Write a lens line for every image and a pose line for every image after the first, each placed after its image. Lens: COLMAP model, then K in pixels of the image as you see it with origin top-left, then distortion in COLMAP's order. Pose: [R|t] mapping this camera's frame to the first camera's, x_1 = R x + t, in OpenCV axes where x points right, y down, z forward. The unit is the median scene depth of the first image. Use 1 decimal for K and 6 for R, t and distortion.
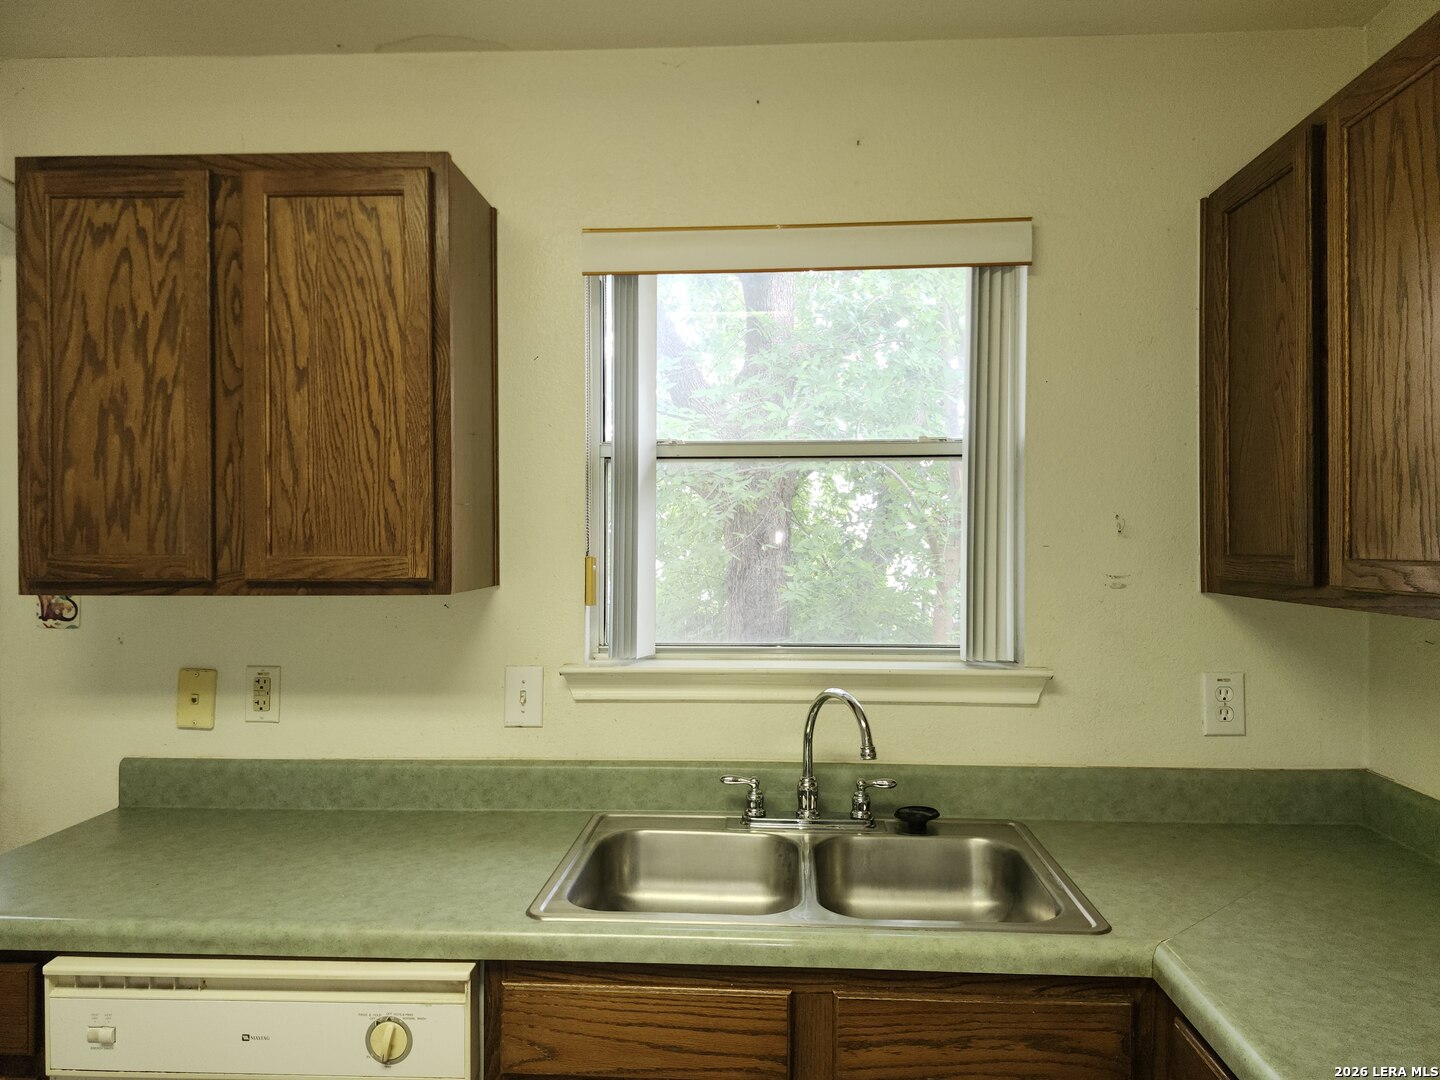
lens RADIAL K [[979.5, 0, 738.8], [0, 979.5, 542.7], [0, 0, 1]] dist [0.001112, -0.004515]
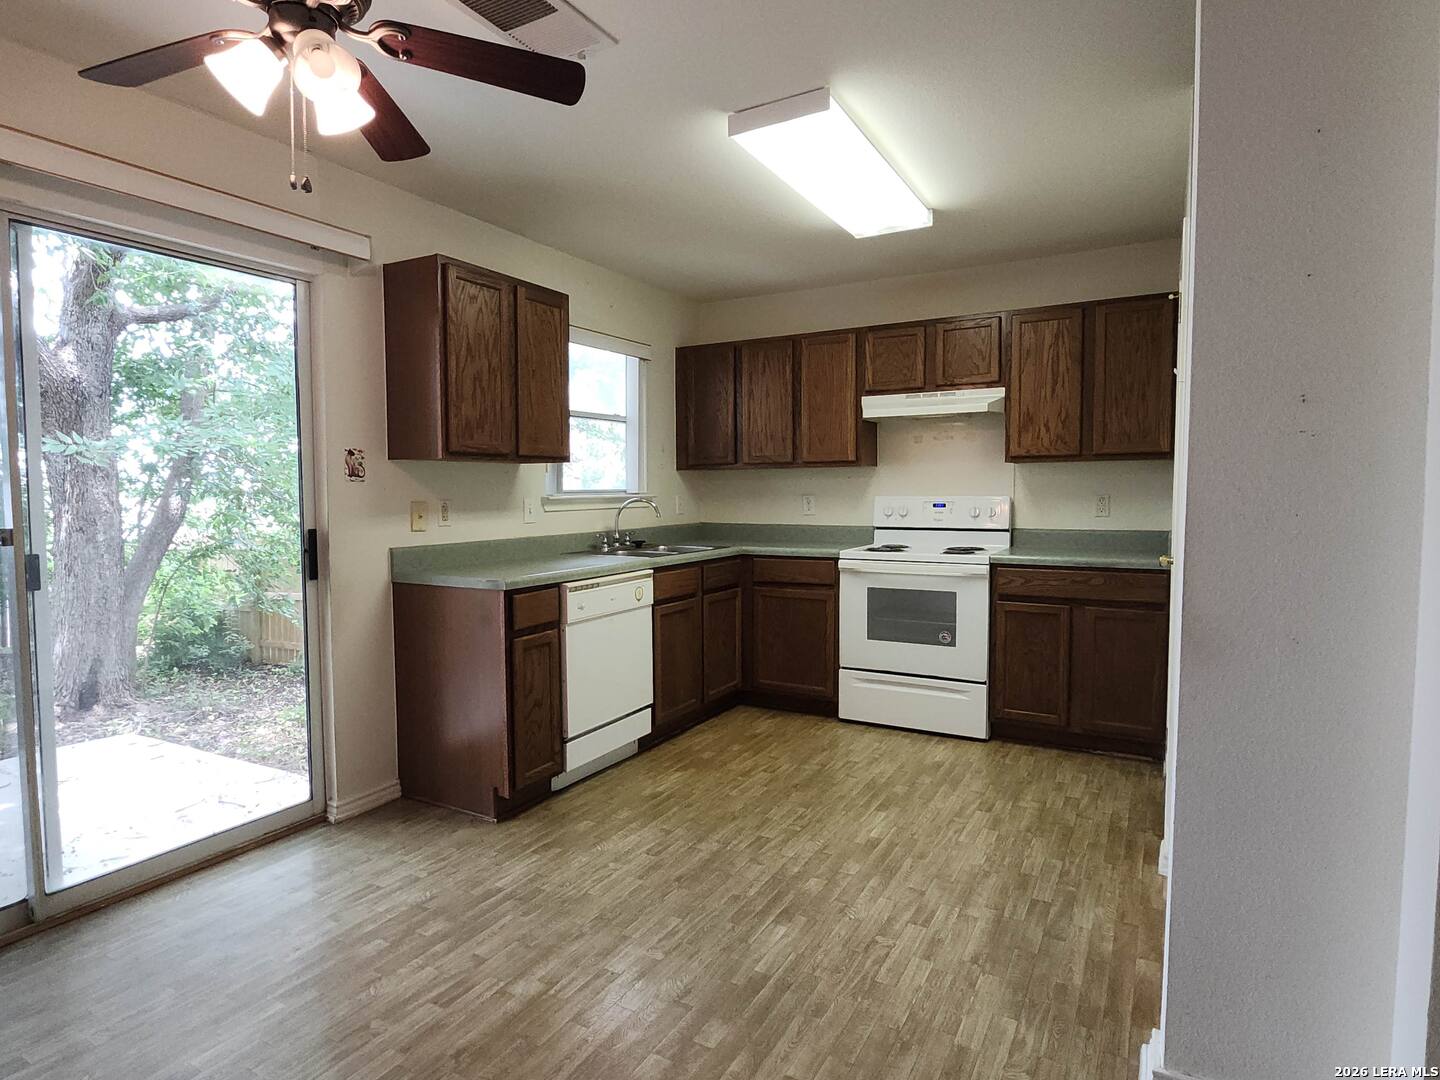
lens RADIAL K [[850.2, 0, 720.0], [0, 850.2, 540.0], [0, 0, 1]] dist [-0.001220, -0.000587]
pose [[0.426732, -0.058093, 0.902510, -2.211116], [0.008925, 0.998157, 0.060030, 0.127779], [-0.904334, -0.017562, 0.426464, -0.365460]]
